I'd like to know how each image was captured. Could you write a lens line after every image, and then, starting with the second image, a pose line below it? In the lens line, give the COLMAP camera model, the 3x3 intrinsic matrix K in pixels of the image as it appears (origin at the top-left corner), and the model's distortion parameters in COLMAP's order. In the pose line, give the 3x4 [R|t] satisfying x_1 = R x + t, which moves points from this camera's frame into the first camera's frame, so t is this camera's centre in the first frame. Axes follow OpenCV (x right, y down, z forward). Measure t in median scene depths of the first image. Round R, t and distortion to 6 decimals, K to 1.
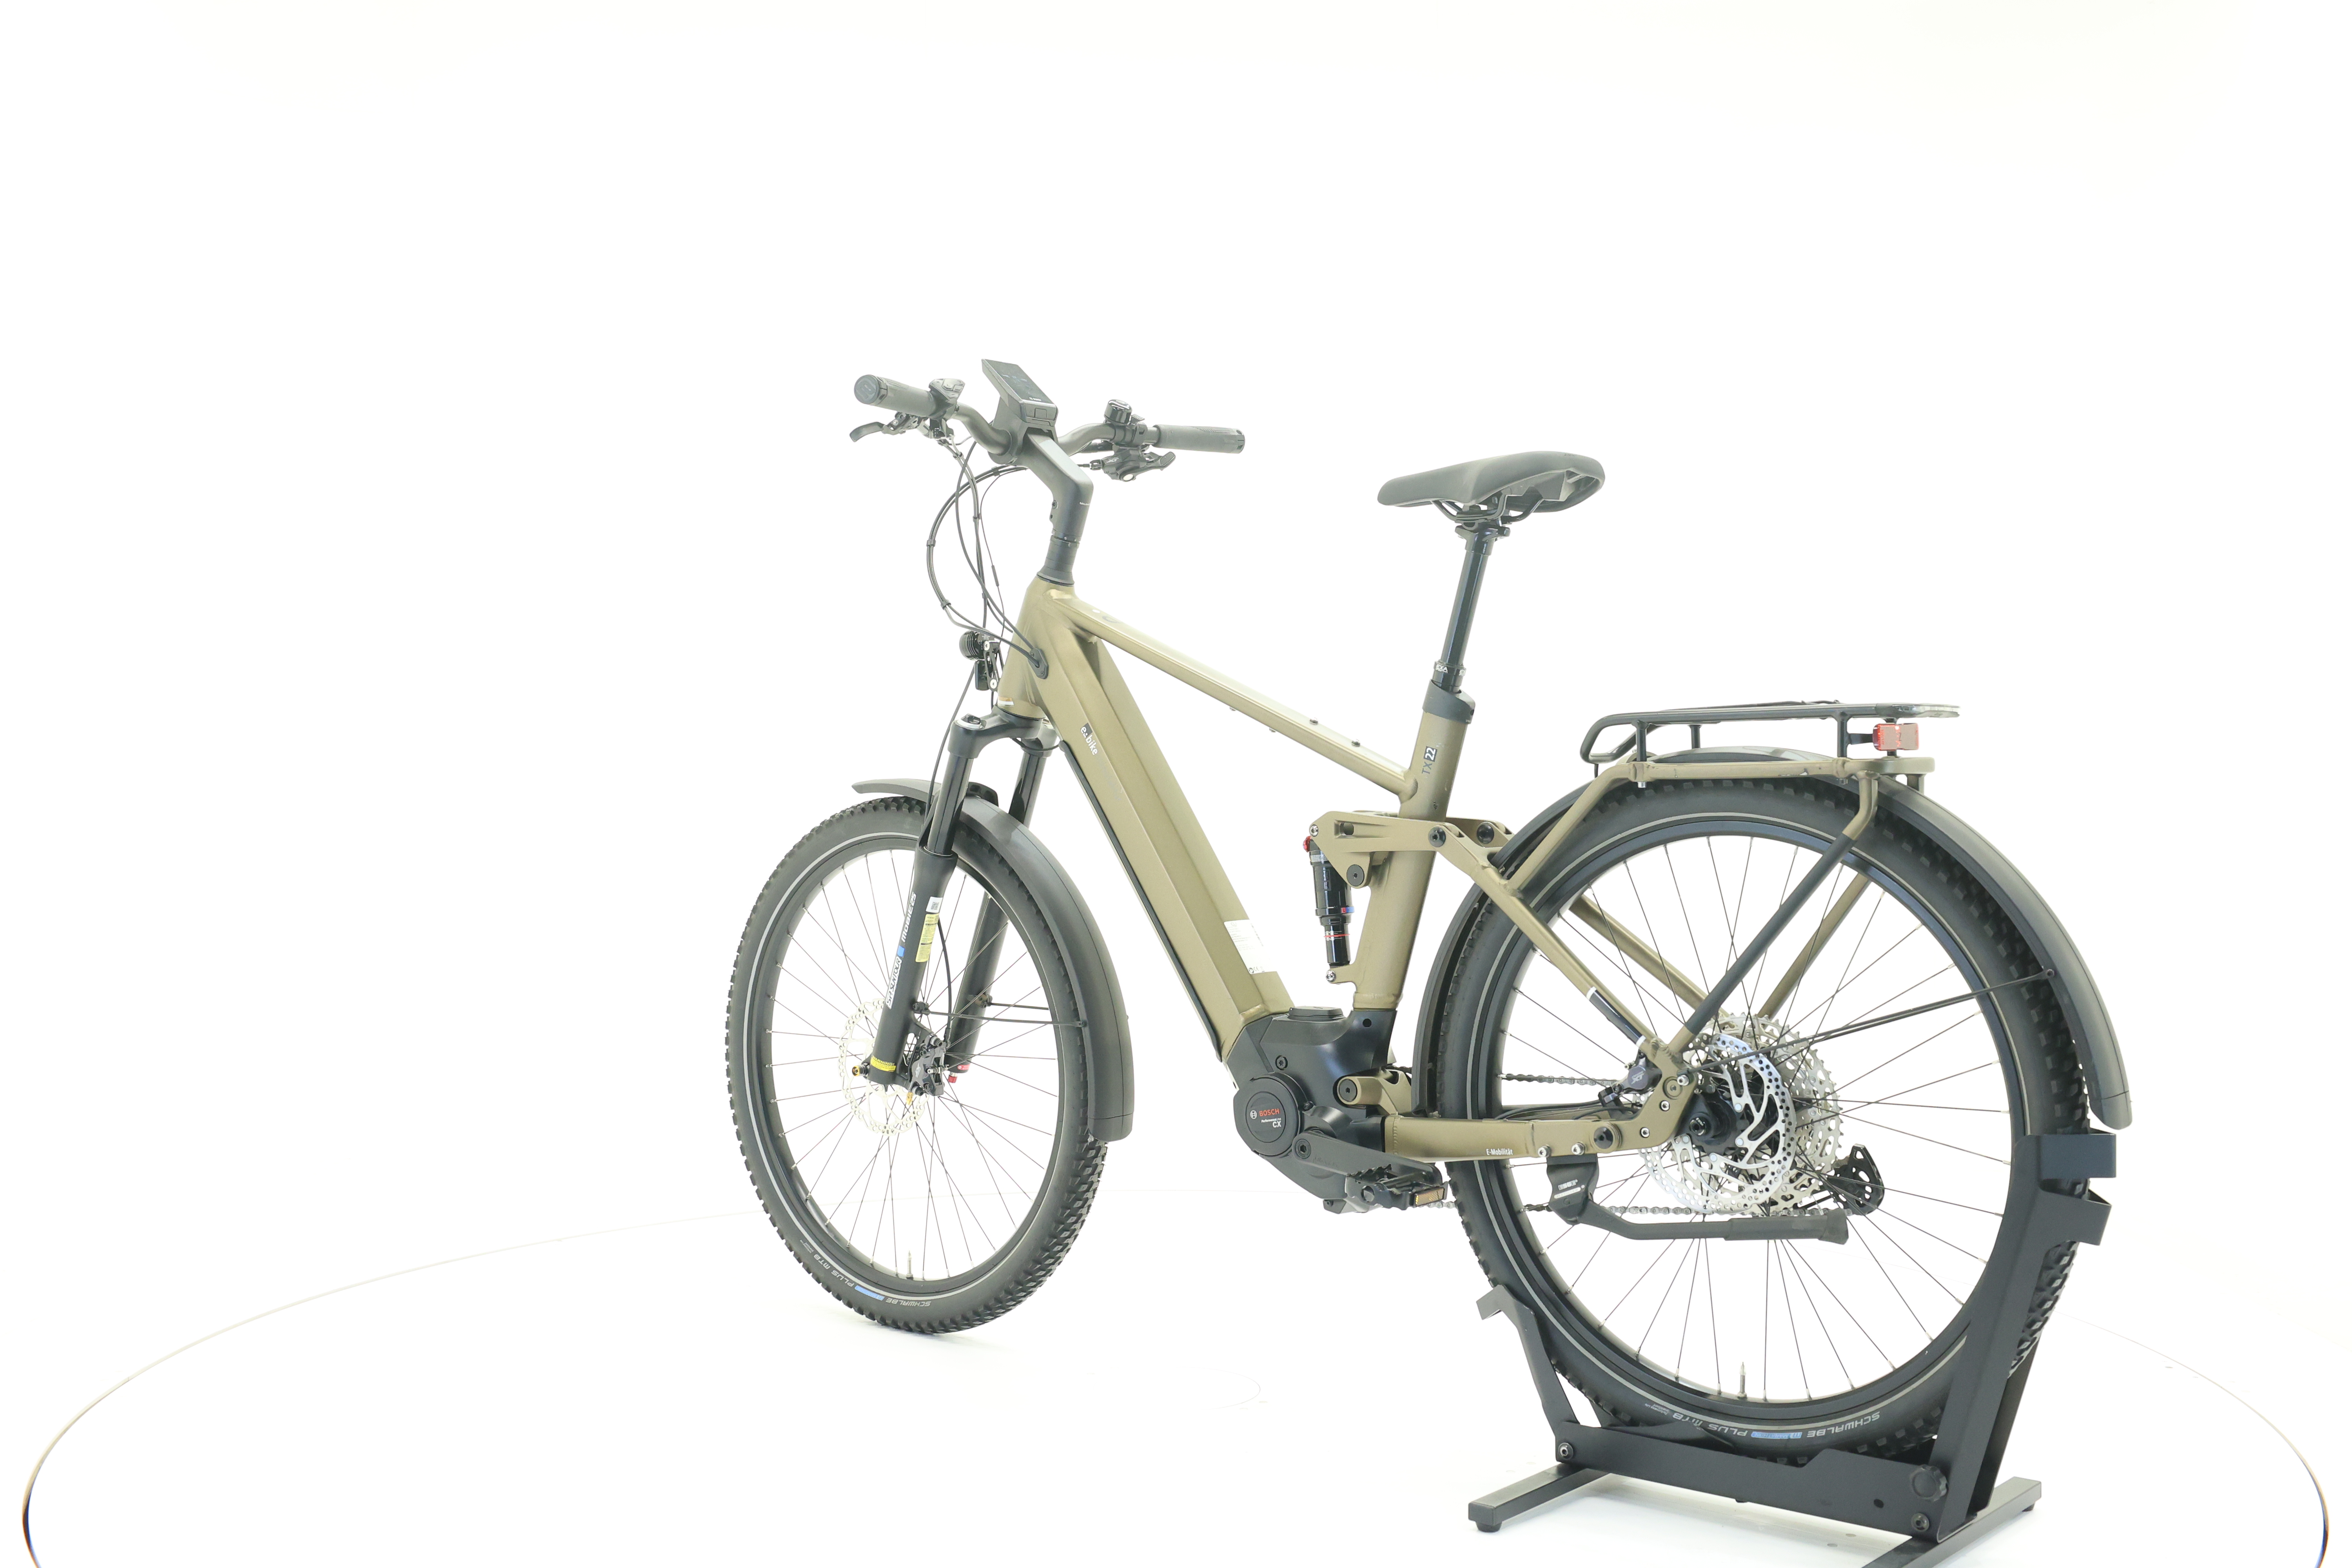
lens RADIAL K [[2476.1, 0, 1177.3], [0, 2476.1, 769.5], [0, 0, 1]] dist [0.007089, 0.000000]
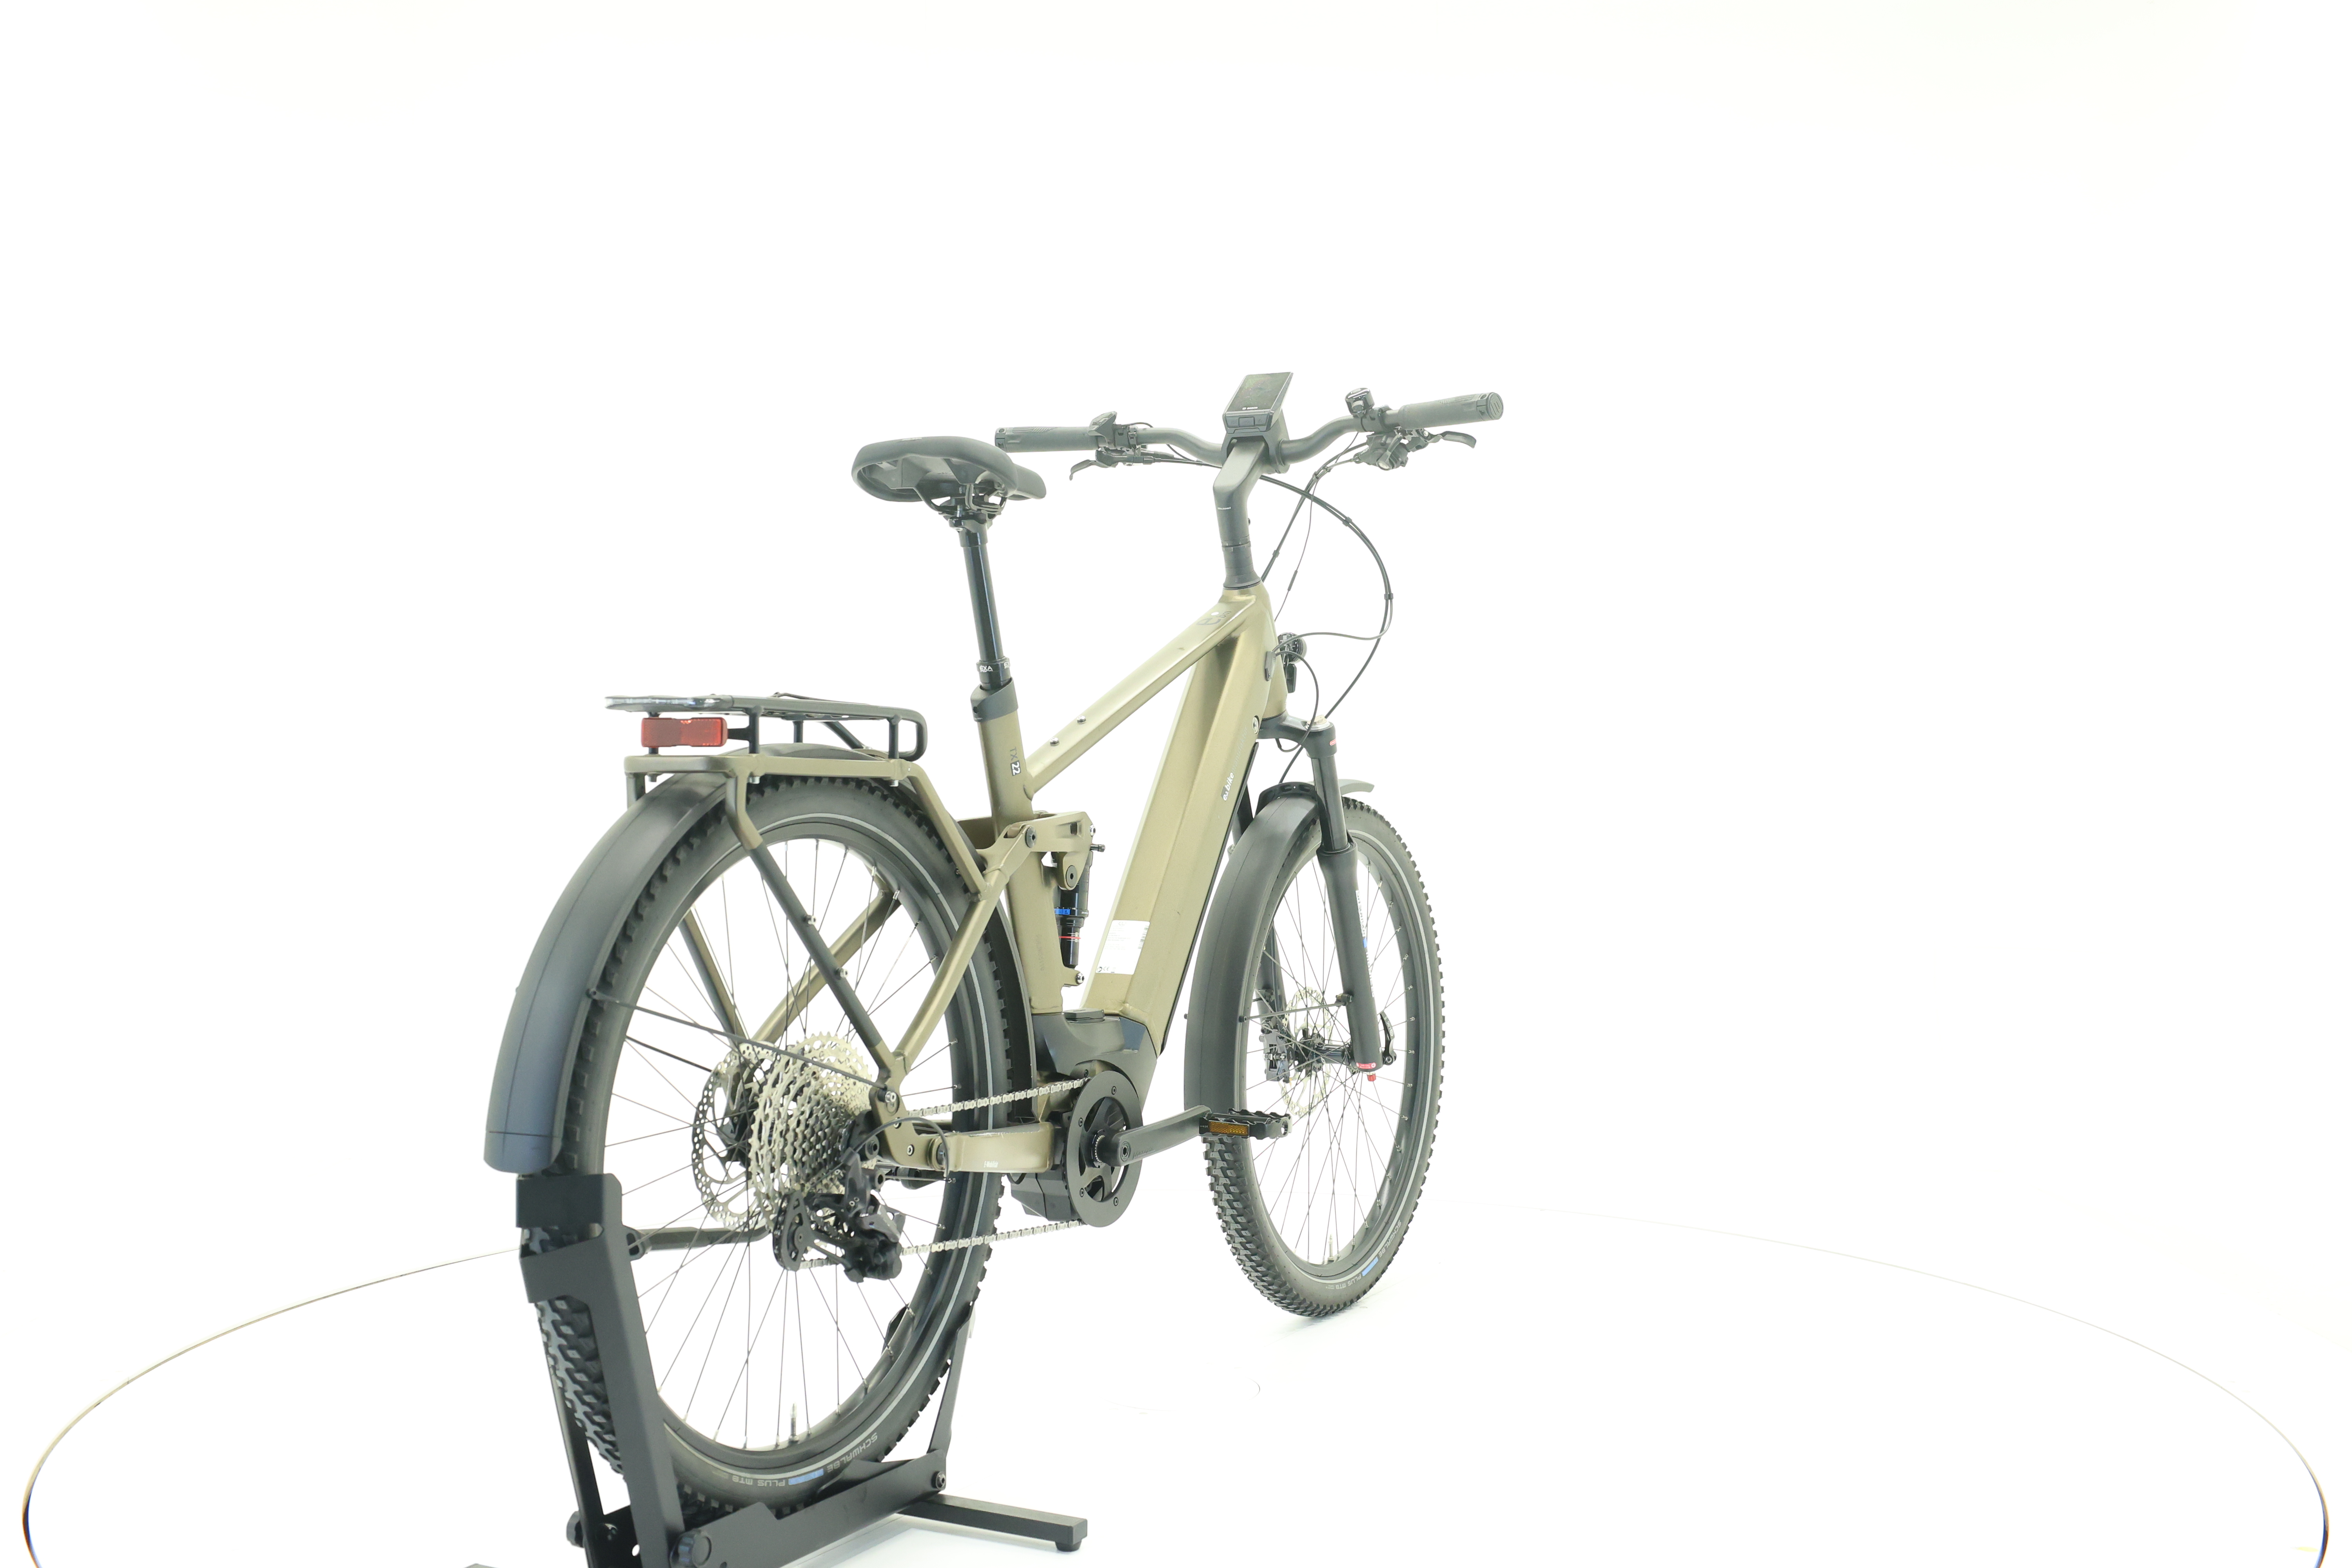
lens RADIAL K [[2476.1, 0, 1185.4], [0, 2476.1, 784.8], [0, 0, 1]] dist [0.007089, 0.000000]
pose [[0.202456, 0.015316, -0.979172, 1.071423], [-0.015900, 0.999797, 0.012351, -0.006793], [0.979162, 0.013068, 0.202658, 0.873173]]
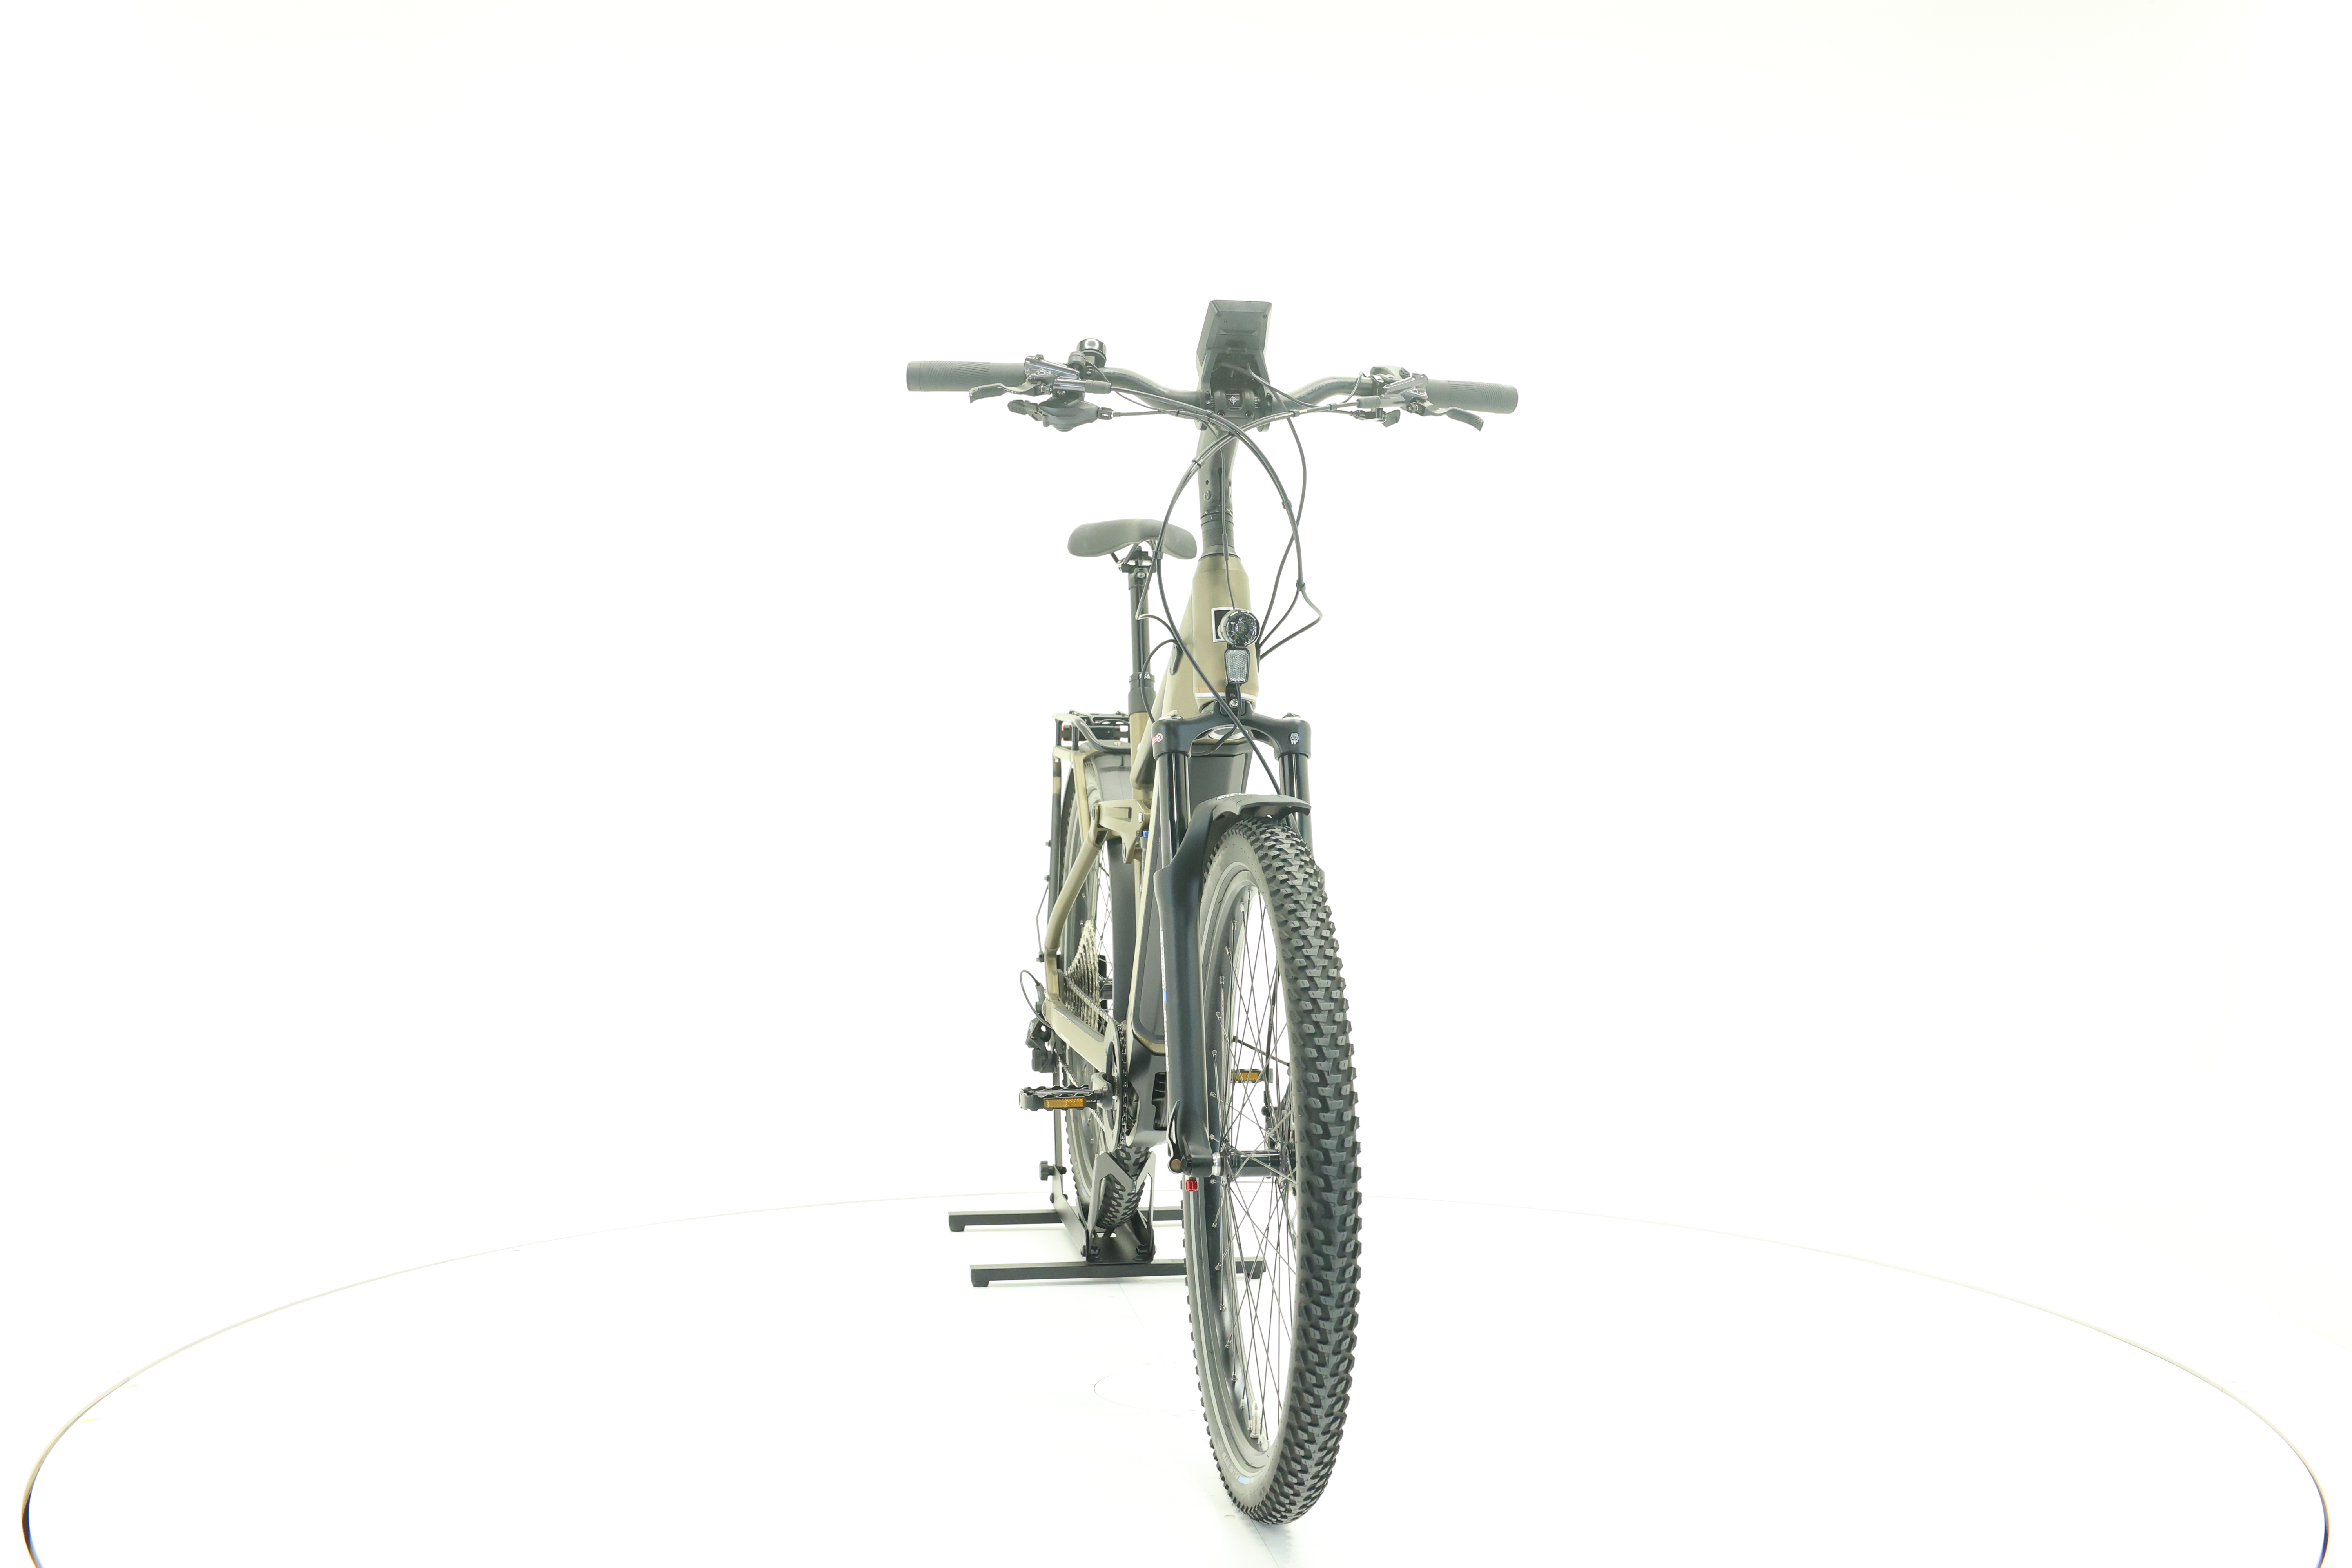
lens RADIAL K [[2476.1, 0, 1185.2], [0, 2476.1, 794.0], [0, 0, 1]] dist [0.007089, 0.000000]
pose [[-0.758997, -0.021430, 0.650742, -0.710016], [0.004240, 0.999274, 0.037853, -0.030361], [-0.651081, 0.031489, -0.758355, 1.916563]]
